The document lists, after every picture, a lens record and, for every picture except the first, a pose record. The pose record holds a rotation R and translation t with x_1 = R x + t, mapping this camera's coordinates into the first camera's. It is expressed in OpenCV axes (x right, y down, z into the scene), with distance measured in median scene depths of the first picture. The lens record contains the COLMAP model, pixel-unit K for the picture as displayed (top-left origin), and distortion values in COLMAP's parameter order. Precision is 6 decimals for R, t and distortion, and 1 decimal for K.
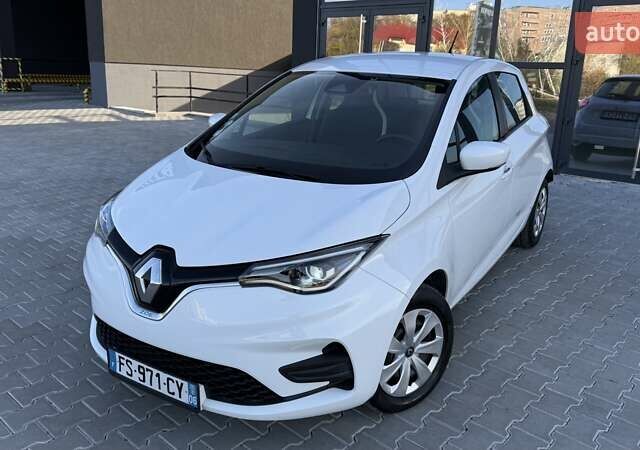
lens RADIAL K [[571.1, 0, 320.0], [0, 571.1, 225.0], [0, 0, 1]] dist [0.099382, -0.167975]
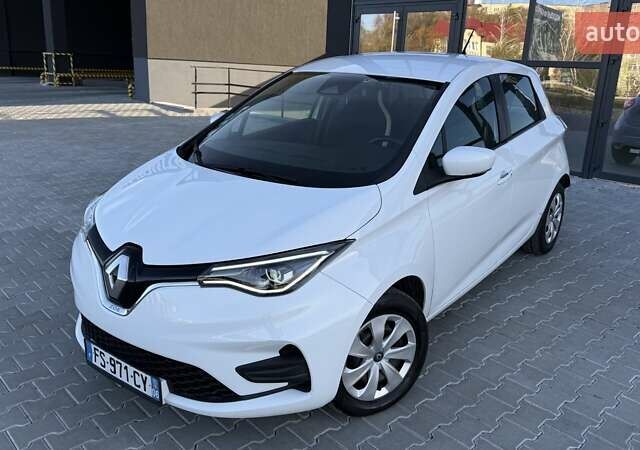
lens RADIAL K [[571.1, 0, 320.0], [0, 571.1, 225.0], [0, 0, 1]] dist [0.099382, -0.167975]
pose [[0.995861, 0.029624, -0.085925, 0.133657], [-0.028951, 0.999540, 0.009064, -0.014598], [0.086154, -0.006539, 0.996260, -0.003254]]
